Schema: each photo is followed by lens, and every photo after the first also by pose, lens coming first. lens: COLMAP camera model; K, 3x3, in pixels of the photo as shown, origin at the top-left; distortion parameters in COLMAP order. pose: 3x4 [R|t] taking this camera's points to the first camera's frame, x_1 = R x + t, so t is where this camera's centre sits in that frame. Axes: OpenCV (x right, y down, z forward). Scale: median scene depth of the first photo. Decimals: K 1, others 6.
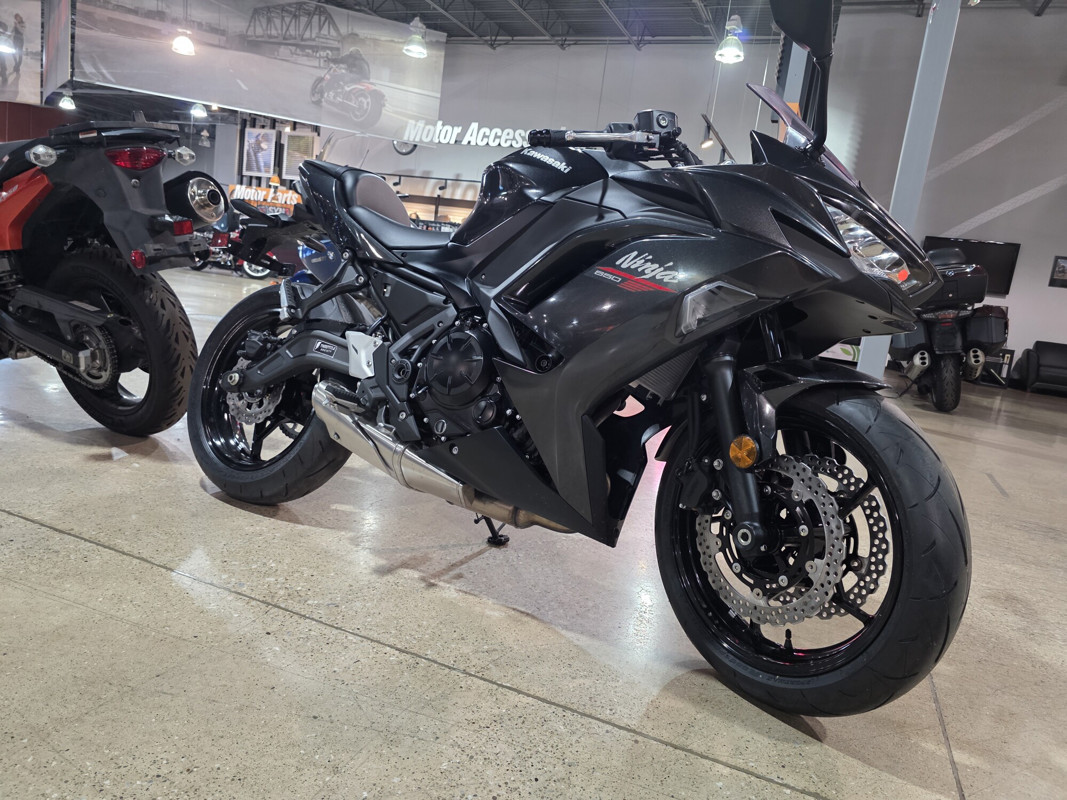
lens RADIAL K [[732.1, 0, 545.0], [0, 732.1, 385.8], [0, 0, 1]] dist [0.042814, -0.043596]
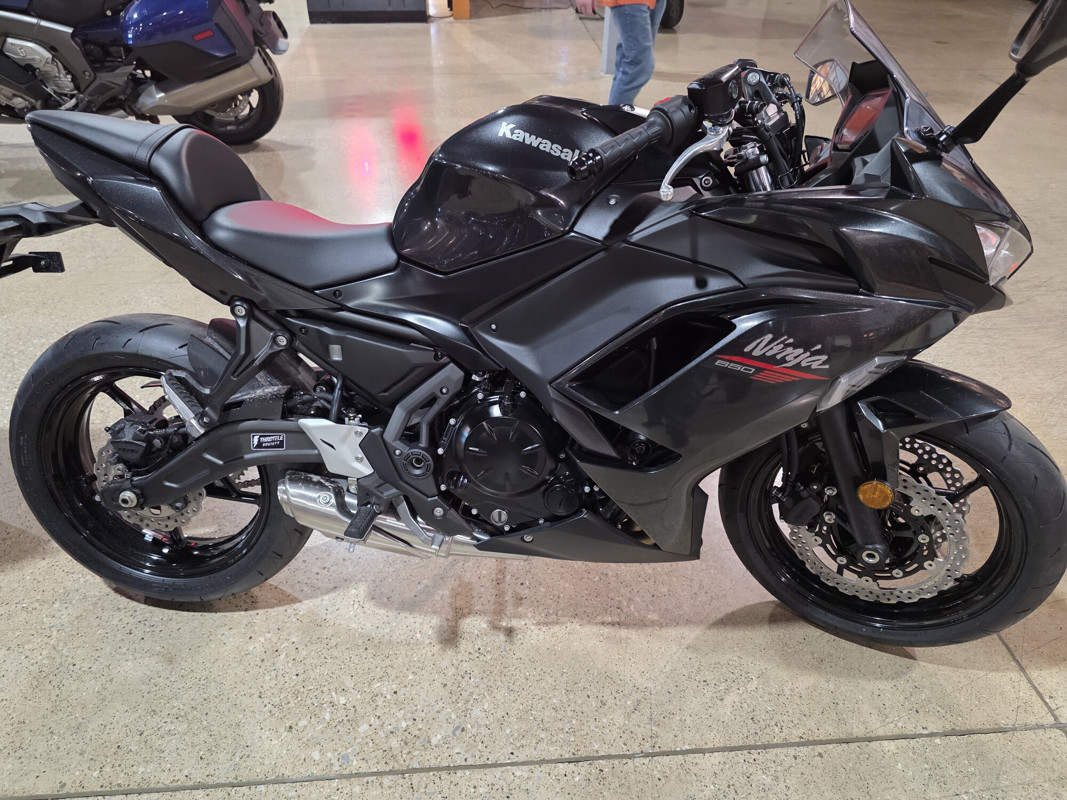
lens RADIAL K [[727.0, 0, 535.5], [0, 727.0, 397.8], [0, 0, 1]] dist [0.040685, -0.042640]
pose [[0.888159, -0.362382, 0.282581, -0.305326], [0.164444, 0.824840, 0.540923, -0.522260], [-0.429105, -0.433957, 0.792180, 0.403431]]
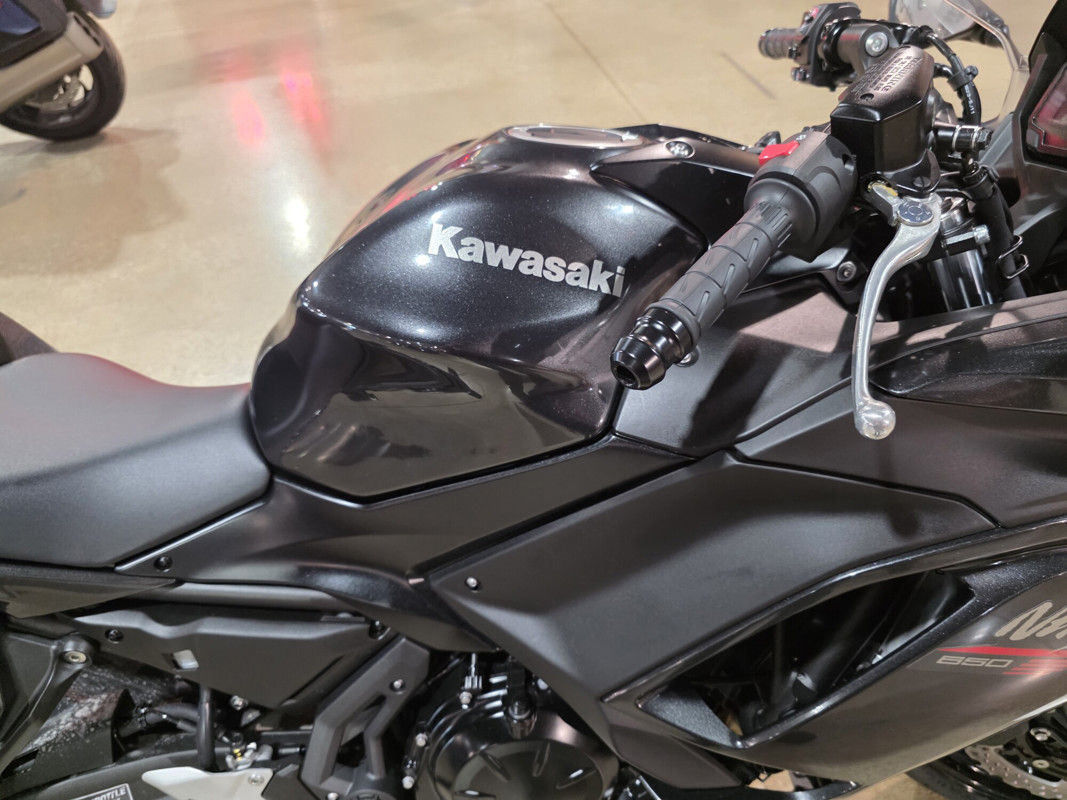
lens RADIAL K [[732.1, 0, 545.0], [0, 732.1, 385.8], [0, 0, 1]] dist [0.042814, -0.043596]
pose [[0.798246, -0.515741, 0.311149, -0.132213], [0.236082, 0.743135, 0.626111, -0.506527], [-0.554137, -0.426335, 0.714962, 0.808824]]
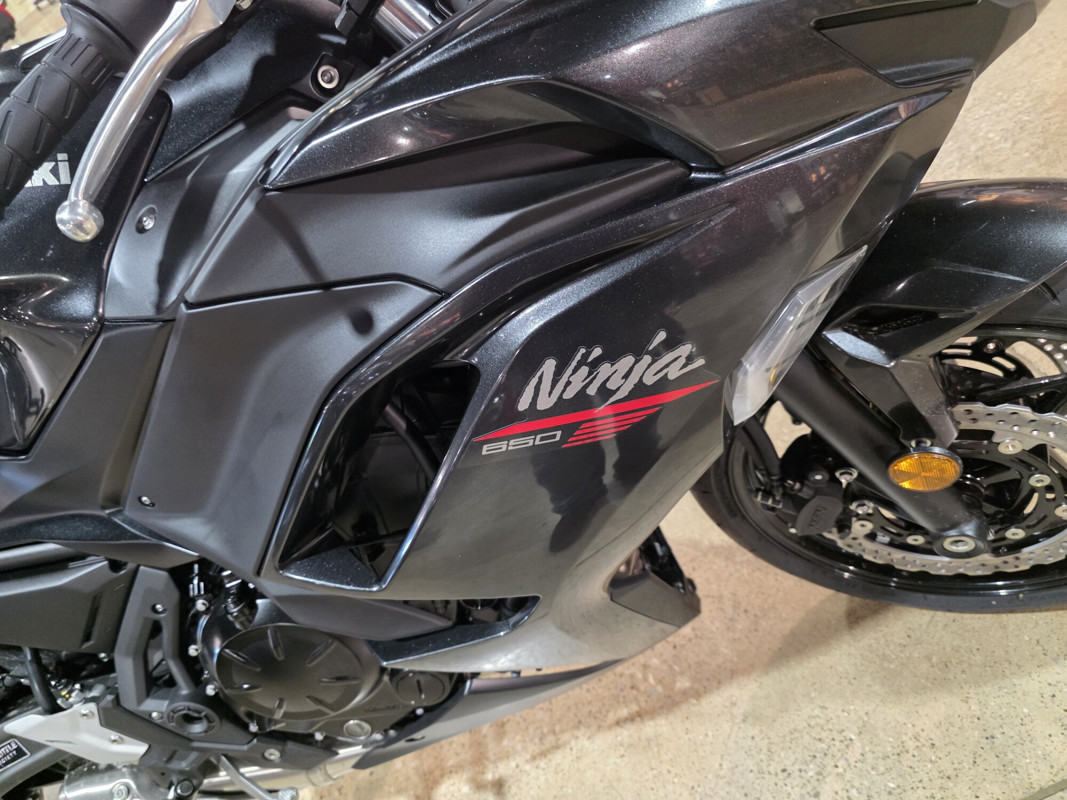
lens RADIAL K [[727.0, 0, 535.5], [0, 727.0, 397.8], [0, 0, 1]] dist [0.040685, -0.042640]
pose [[0.655627, -0.746608, 0.112827, 0.058990], [0.543091, 0.570075, 0.616495, -0.344495], [-0.524600, -0.342916, 0.779233, 0.639961]]
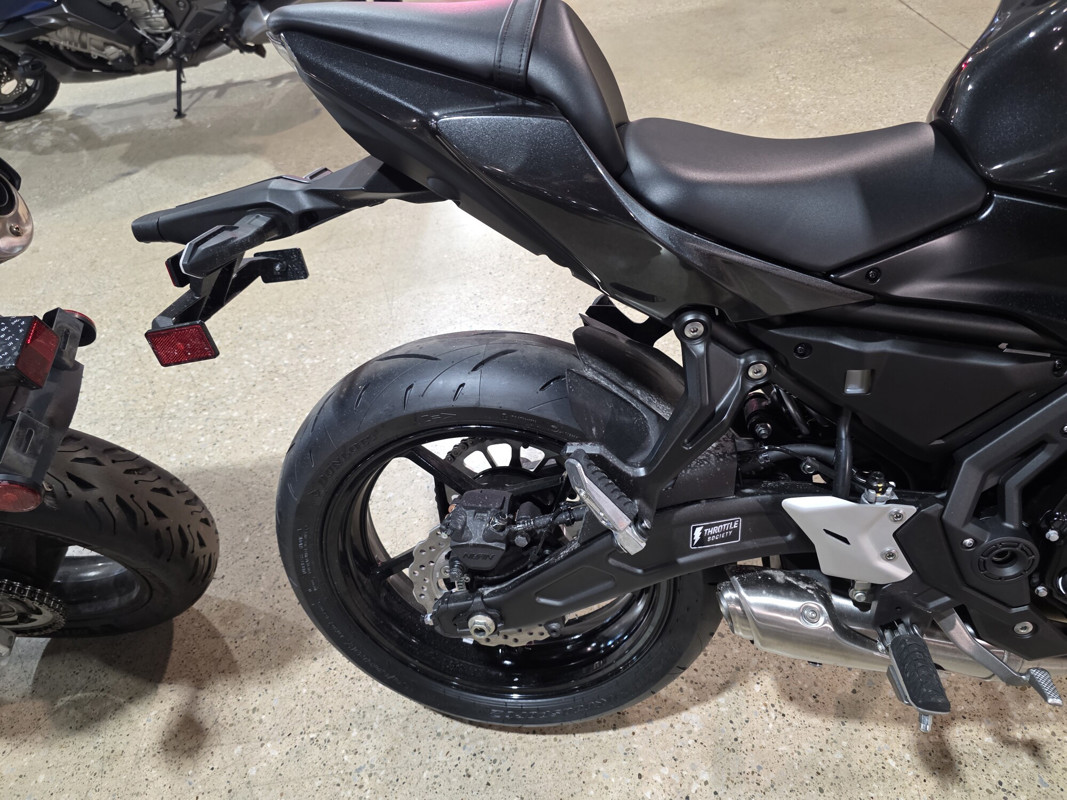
lens RADIAL K [[727.0, 0, 535.5], [0, 727.0, 397.8], [0, 0, 1]] dist [0.040685, -0.042640]
pose [[0.864537, -0.484249, 0.134457, -0.494636], [0.311404, 0.726153, 0.612968, -0.487420], [-0.394465, -0.488063, 0.778583, 0.901759]]
